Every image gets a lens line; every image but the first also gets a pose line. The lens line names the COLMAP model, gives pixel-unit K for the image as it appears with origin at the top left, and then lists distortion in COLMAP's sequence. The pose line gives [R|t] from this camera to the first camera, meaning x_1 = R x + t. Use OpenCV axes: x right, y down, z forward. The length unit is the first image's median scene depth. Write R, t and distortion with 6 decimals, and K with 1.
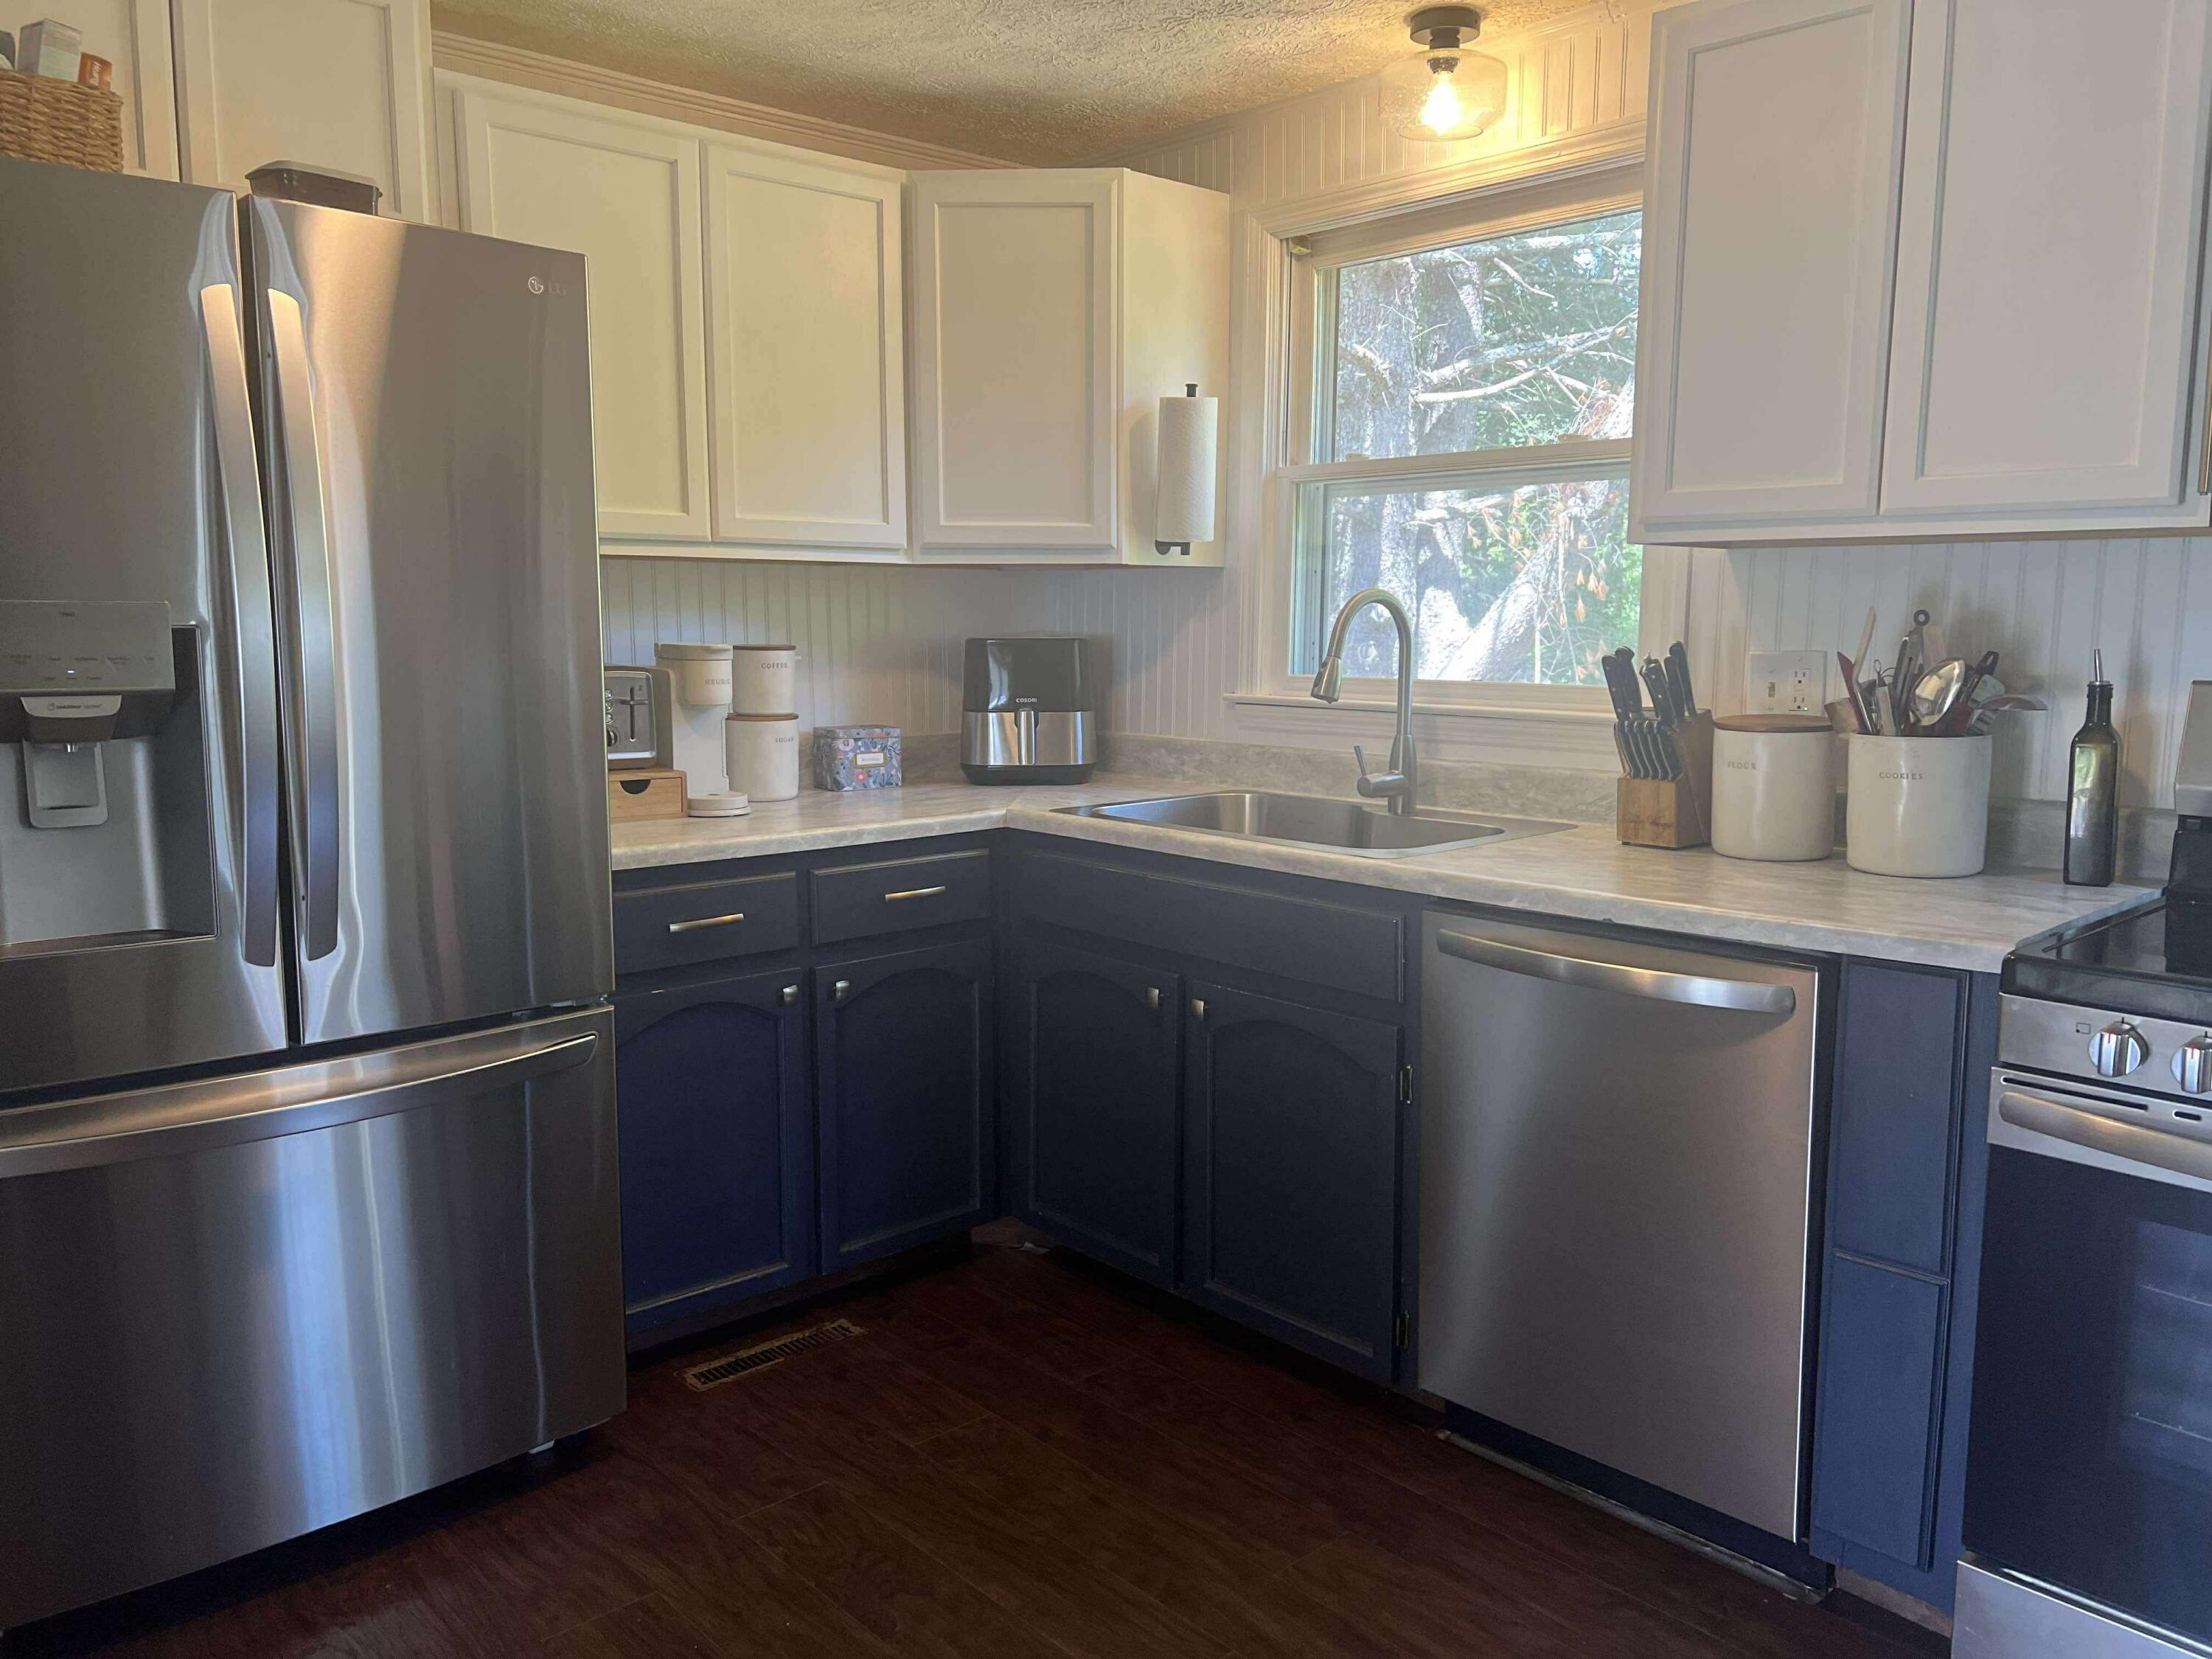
lens RADIAL K [[1671.8, 0, 1100.9], [0, 1671.8, 824.0], [0, 0, 1]] dist [0.074097, -0.076707]
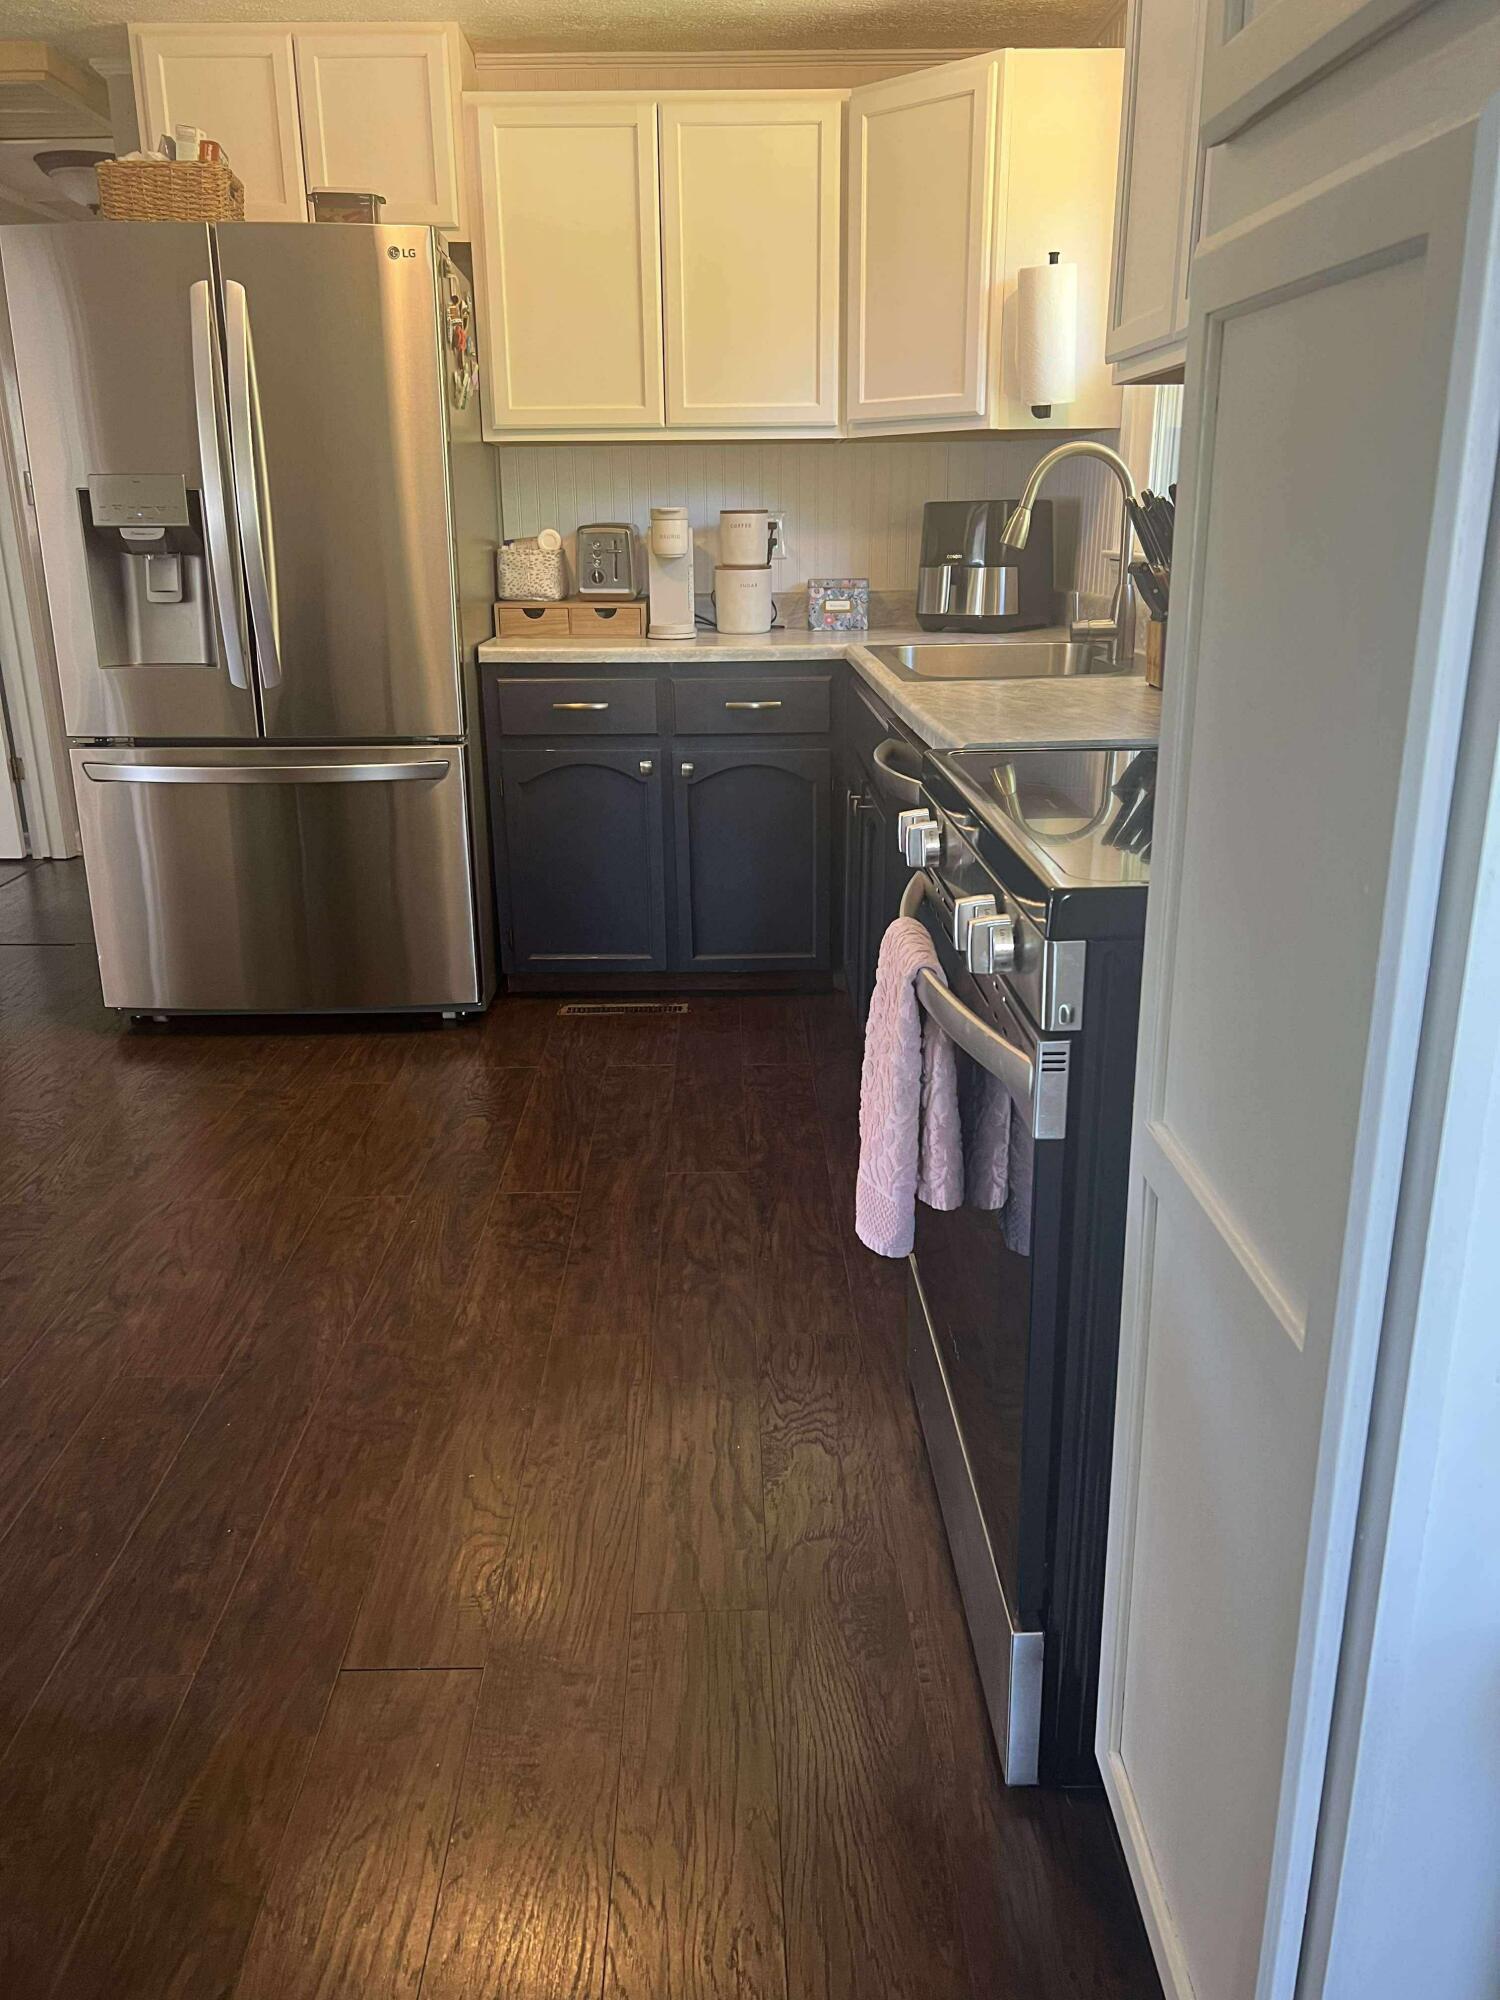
lens RADIAL K [[1511.6, 0, 758.4], [0, 1511.6, 1004.3], [0, 0, 1]] dist [0.074097, -0.076707]
pose [[0.746390, 0.190648, -0.637617, 0.681030], [-0.071950, 0.975590, 0.207478, 0.024116], [0.661608, -0.108983, 0.741888, 0.085886]]
